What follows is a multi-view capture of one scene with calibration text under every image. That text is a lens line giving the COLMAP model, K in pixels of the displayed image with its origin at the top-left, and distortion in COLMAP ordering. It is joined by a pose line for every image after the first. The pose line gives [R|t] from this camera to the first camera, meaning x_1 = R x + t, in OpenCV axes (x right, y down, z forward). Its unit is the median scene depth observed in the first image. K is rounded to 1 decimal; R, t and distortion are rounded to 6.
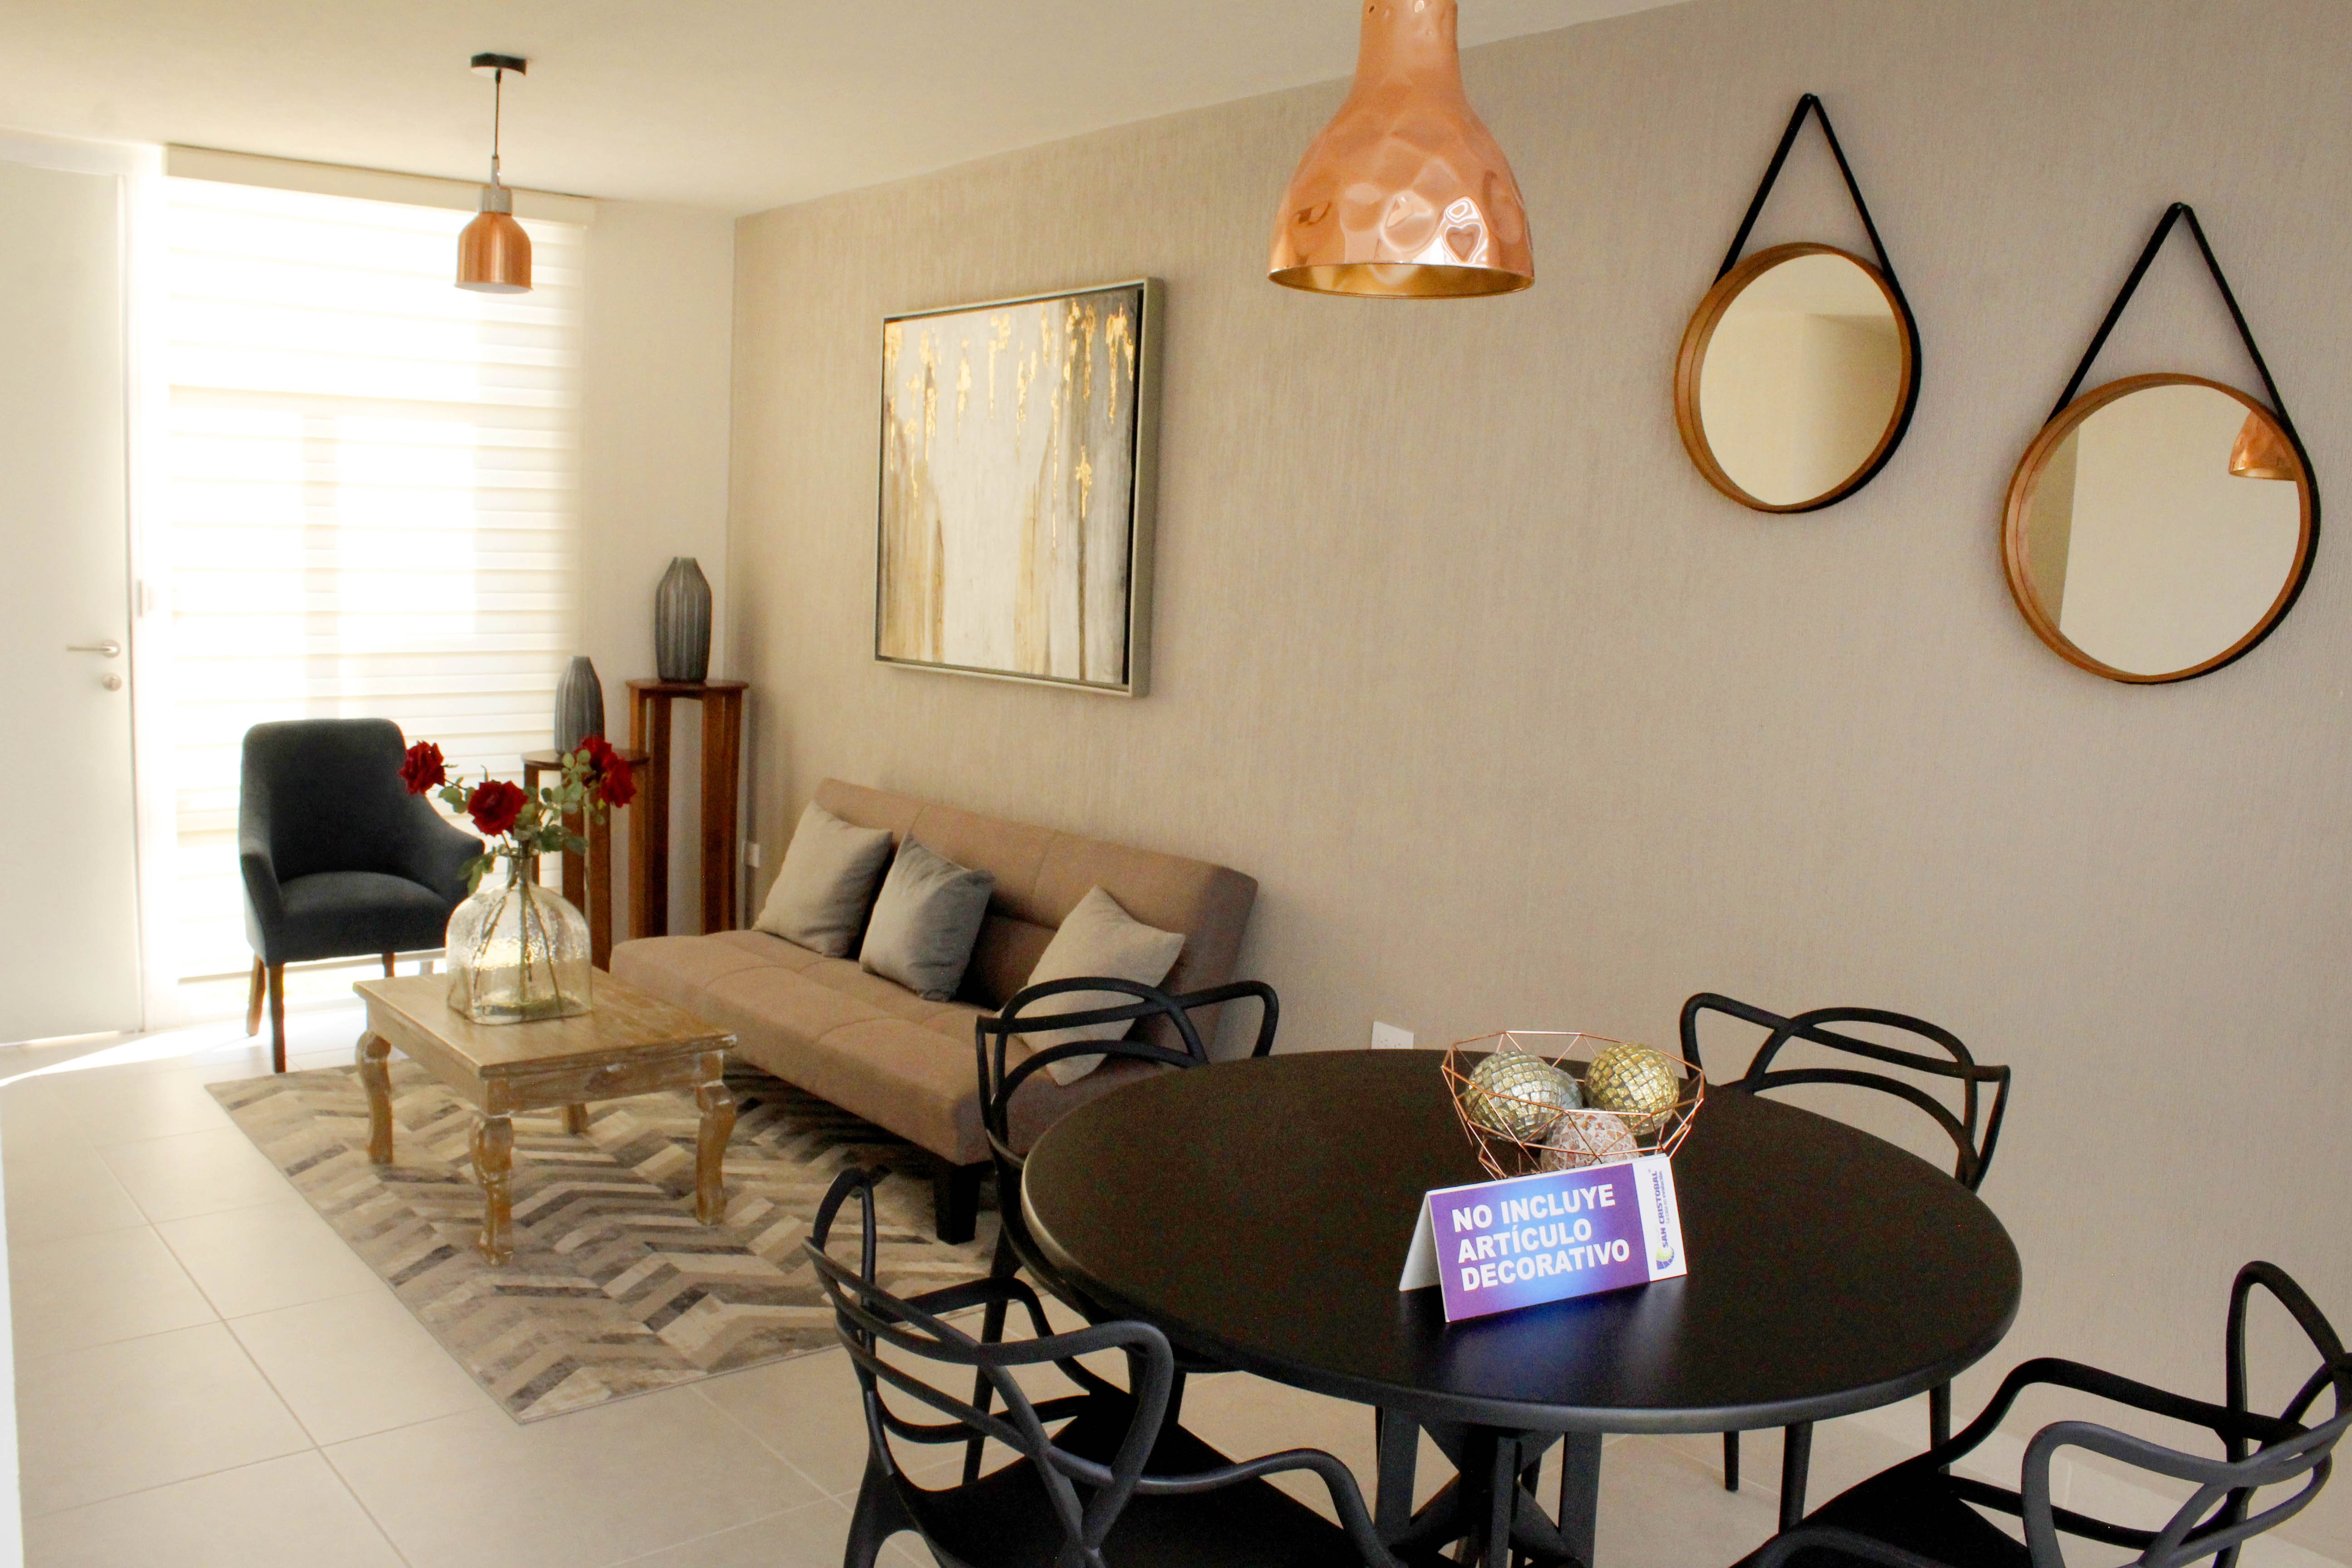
lens RADIAL K [[1944.3, 0, 1156.1], [0, 1944.3, 798.8], [0, 0, 1]] dist [-0.160068, 0.138436]
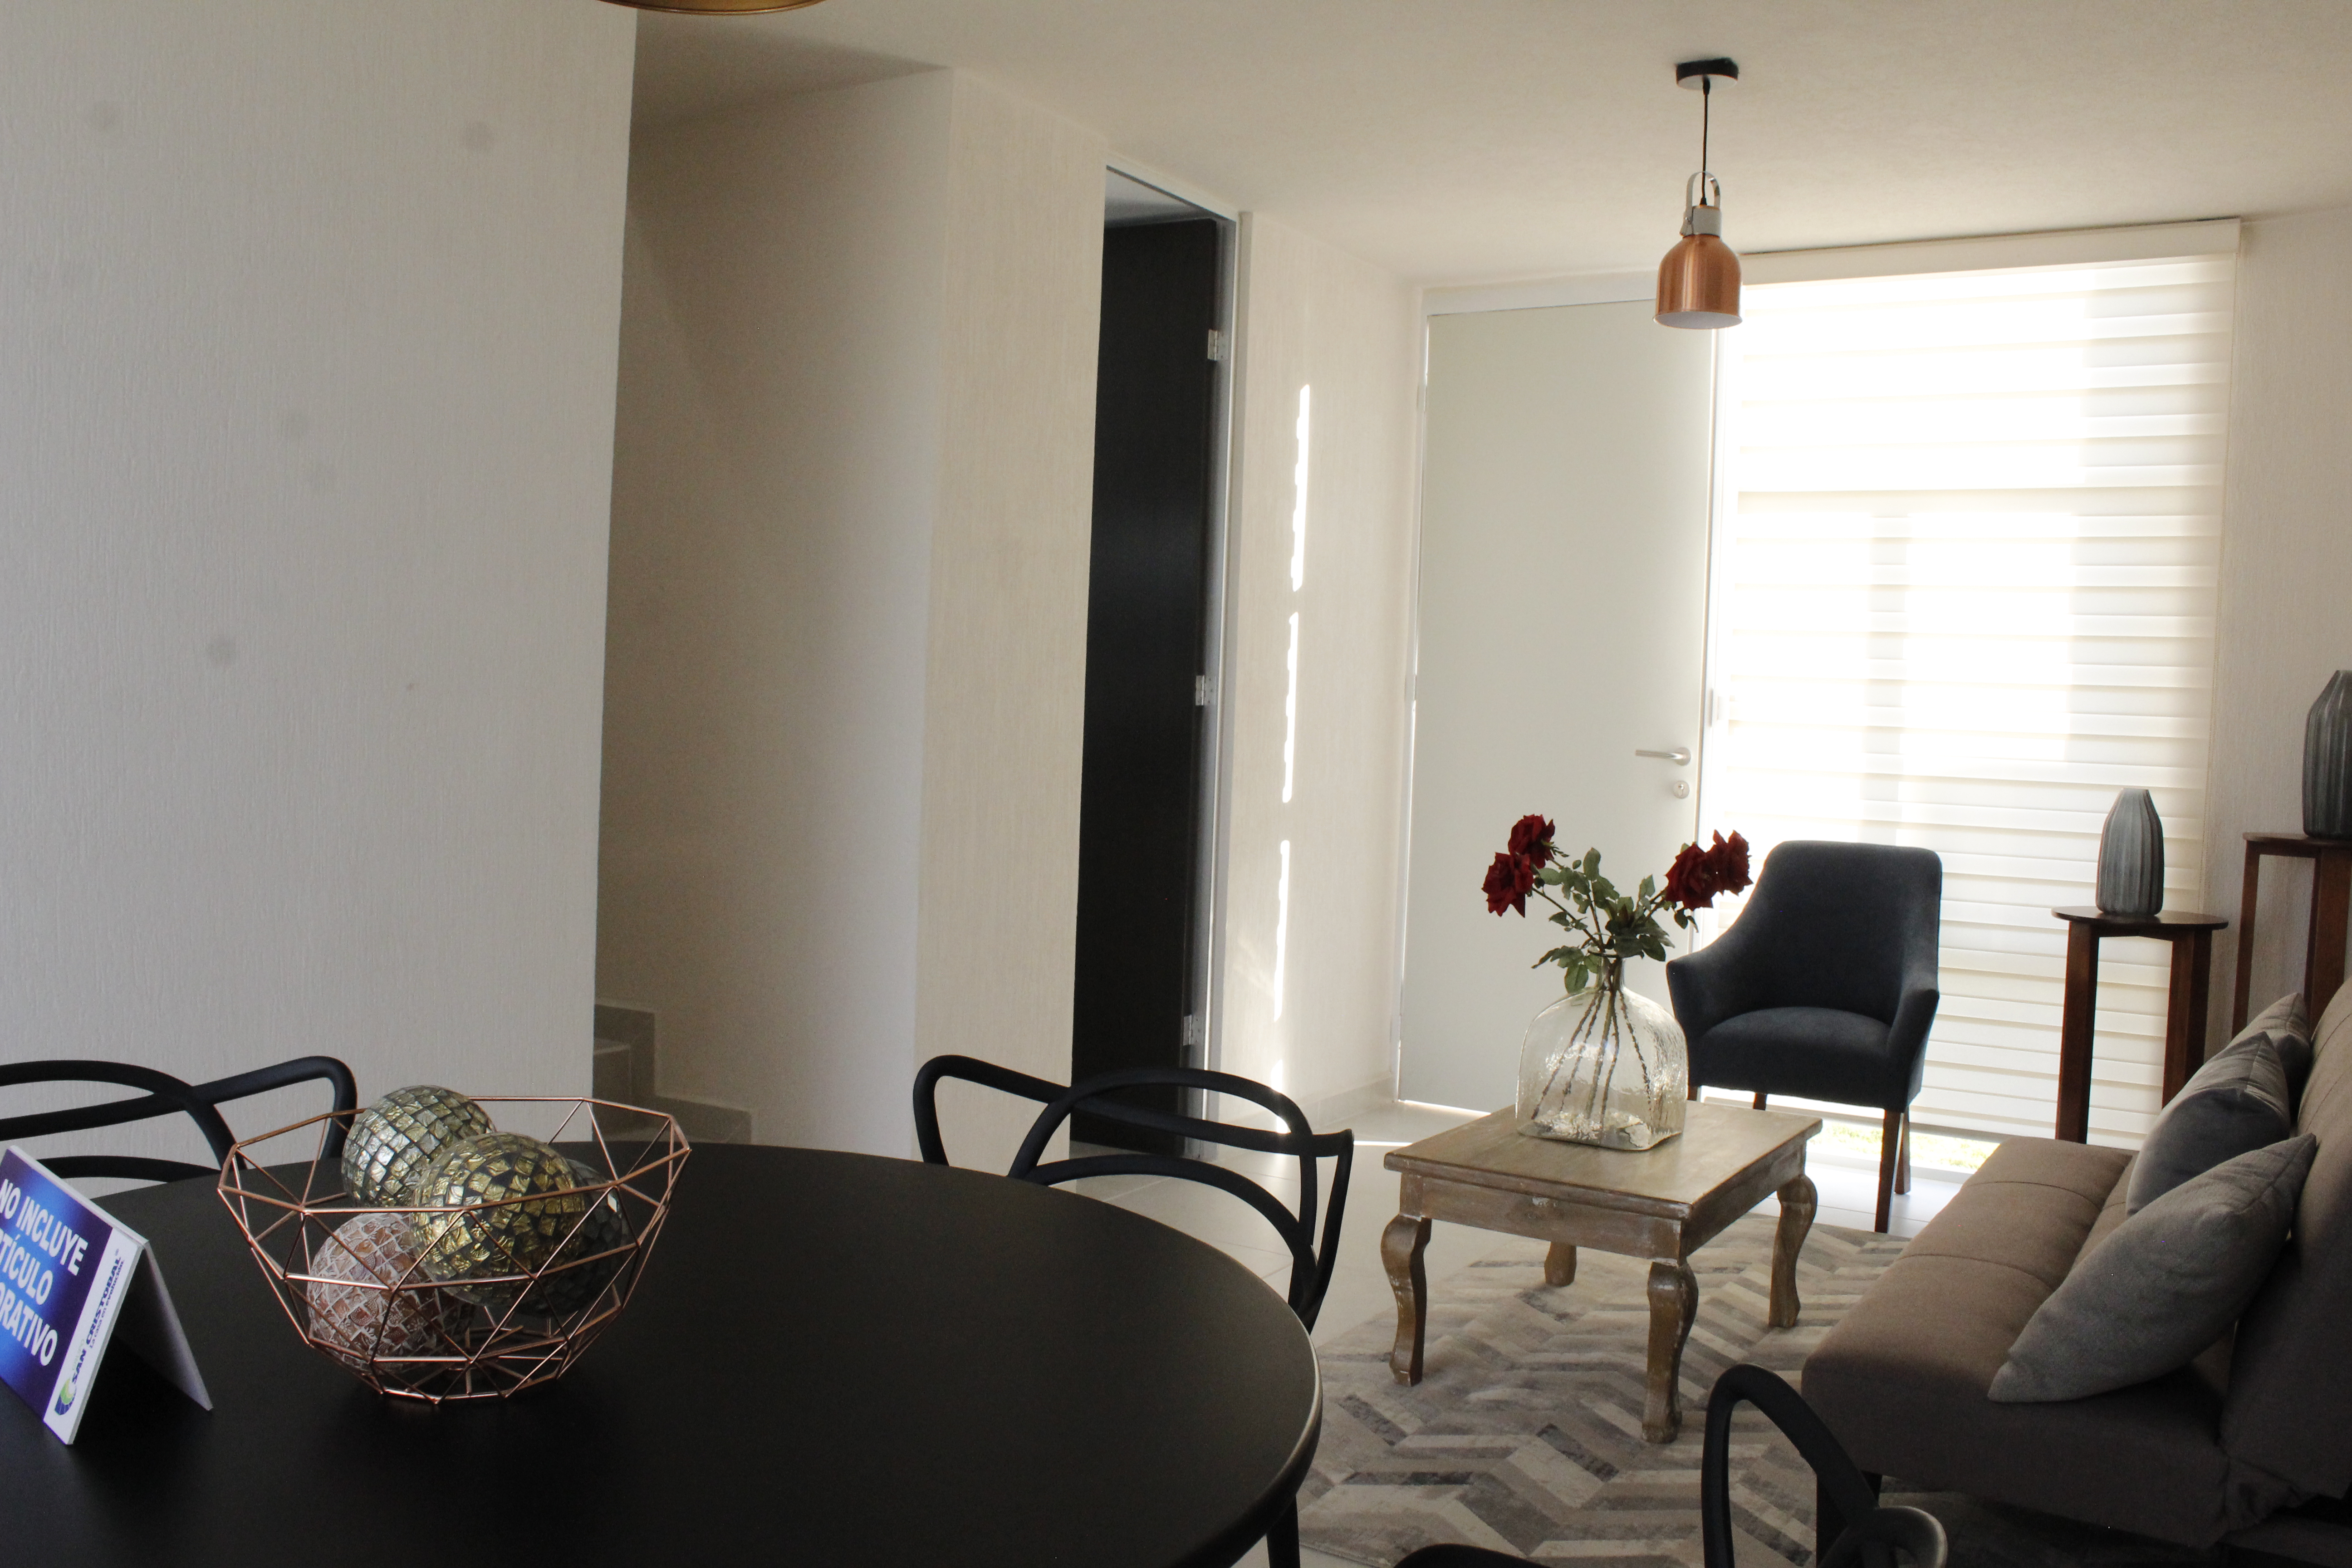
lens RADIAL K [[1968.8, 0, 1176.0], [0, 1968.8, 784.0], [0, 0, 1]] dist [-0.171351, 0.154640]
pose [[0.321422, 0.017068, -0.946782, 0.363429], [-0.148058, 0.988446, -0.032445, 0.009190], [0.935290, 0.150607, 0.320236, 0.434775]]
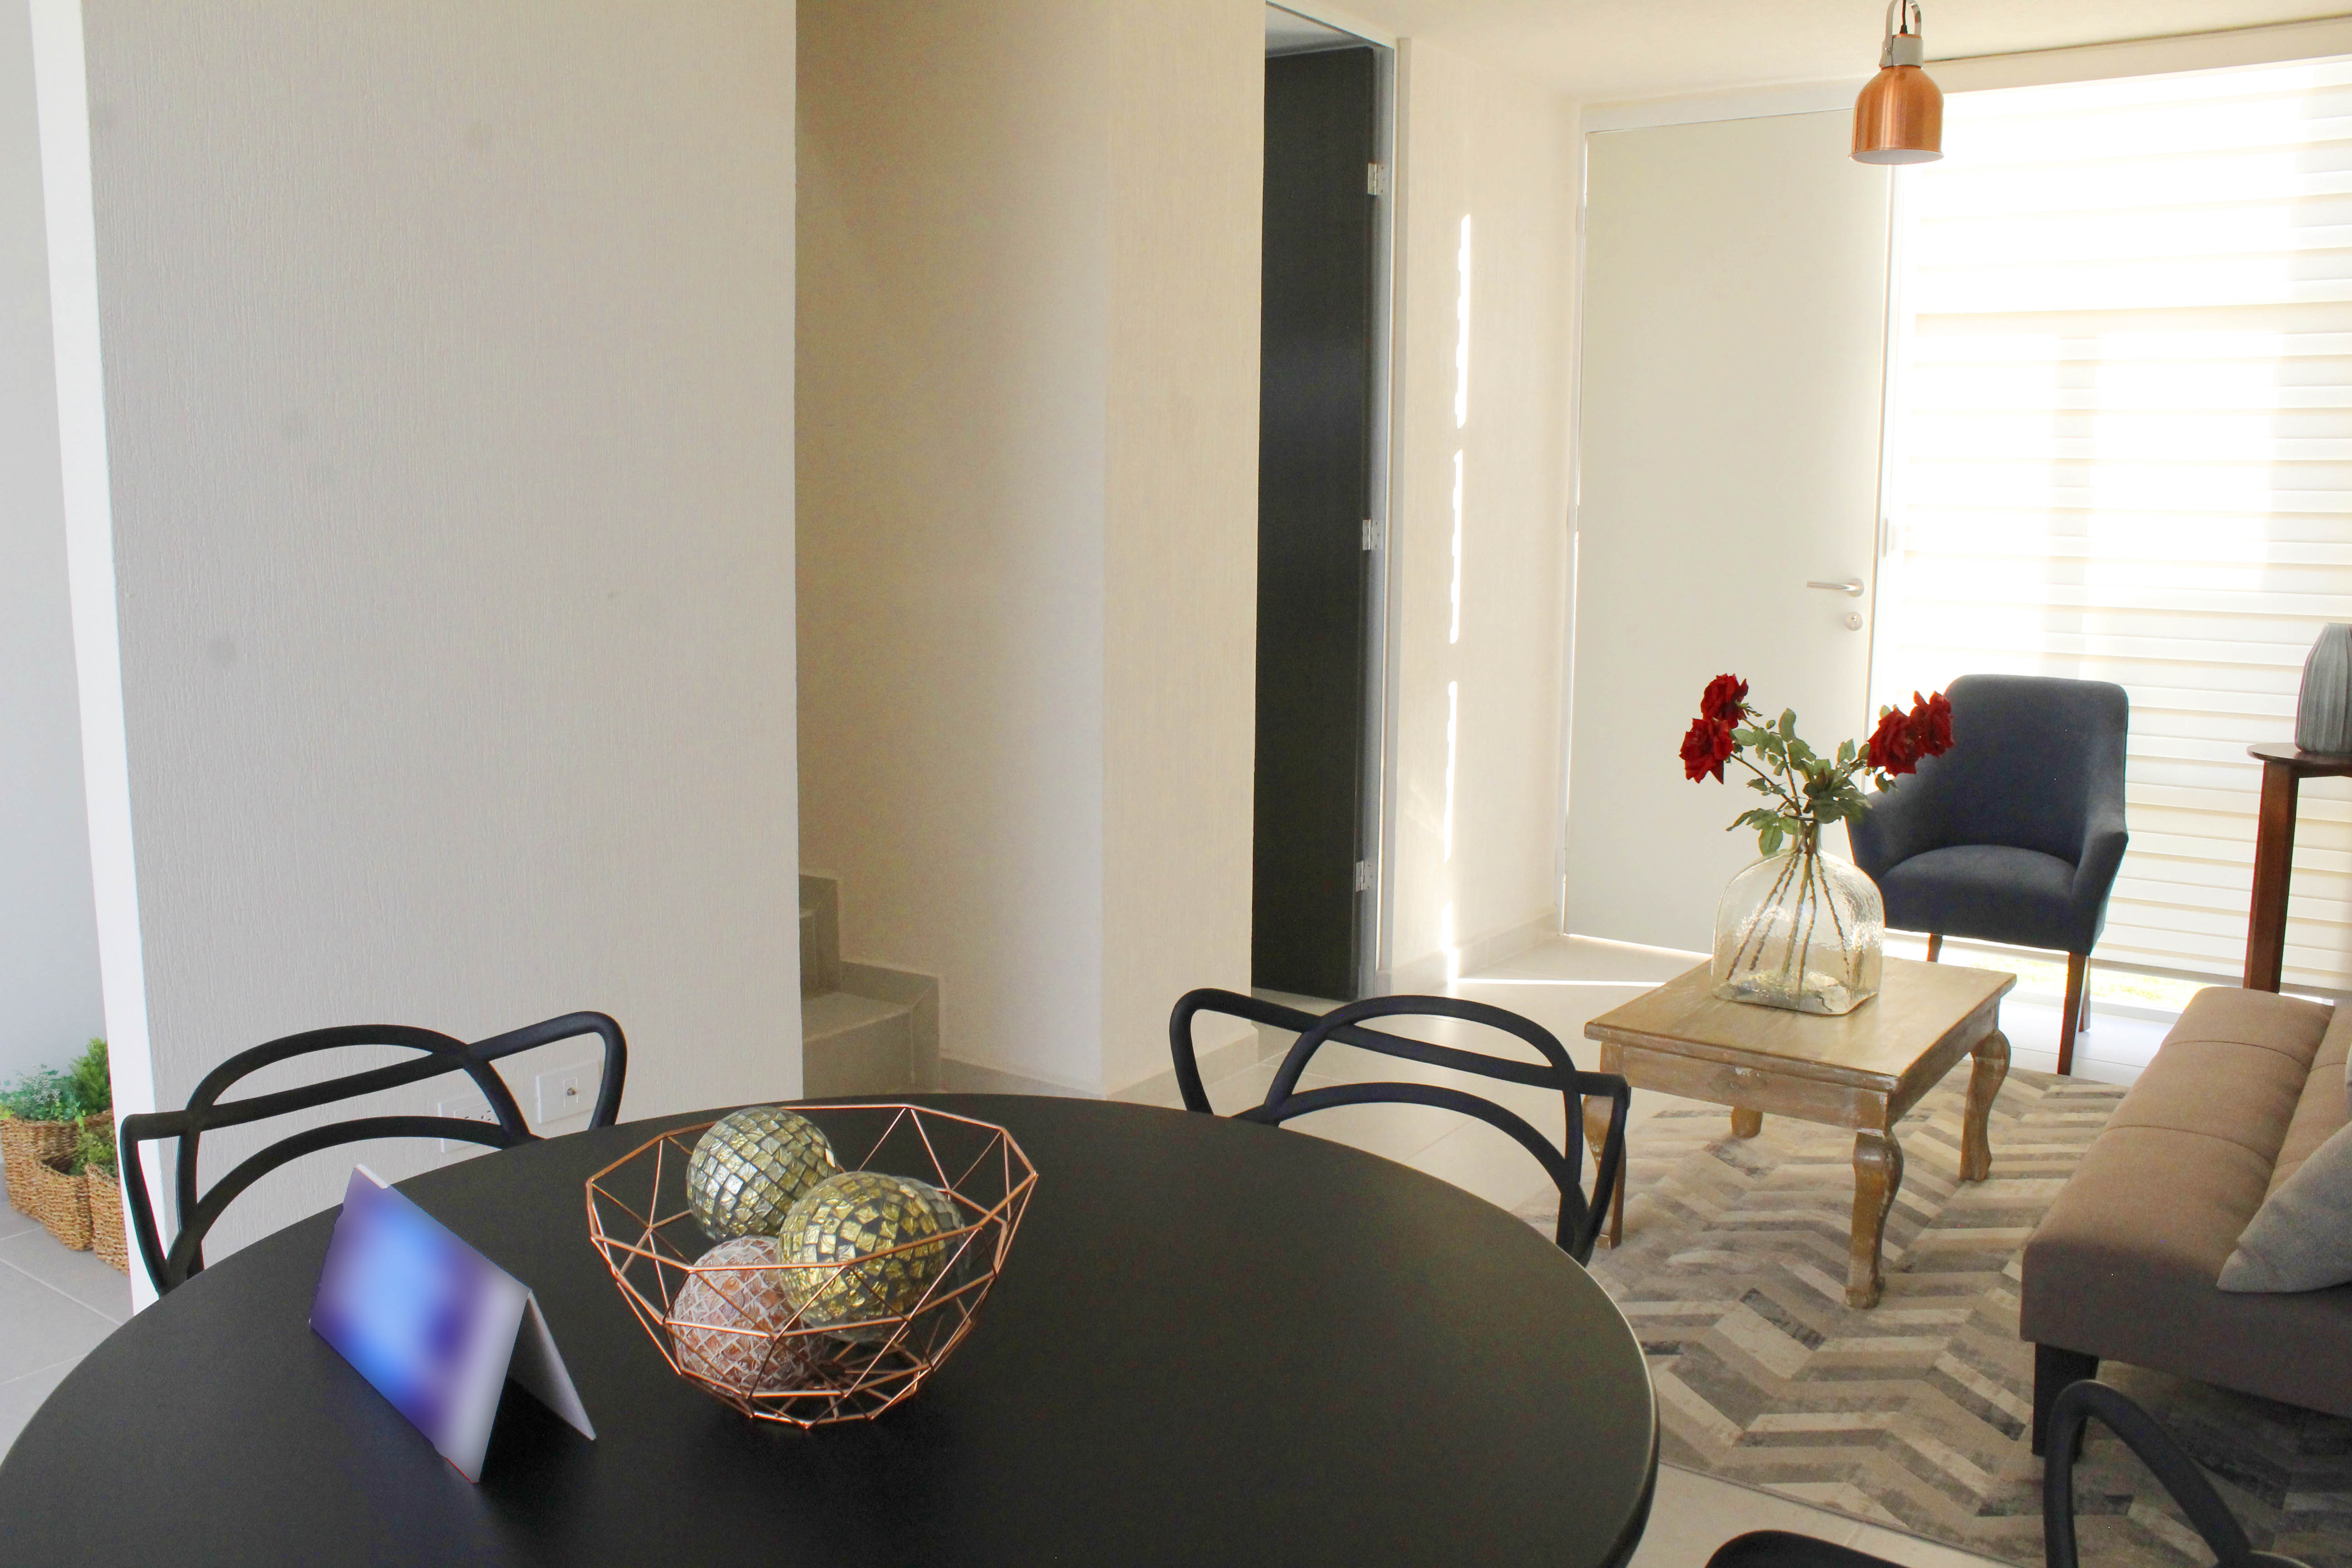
lens RADIAL K [[1980.5, 0, 1176.0], [0, 1980.5, 784.0], [0, 0, 1]] dist [-0.167047, 0.160409]
pose [[0.268025, 0.111474, -0.956941, 0.353658], [-0.123228, 0.989091, 0.080705, -0.017080], [0.955499, 0.096291, 0.278838, 0.403642]]
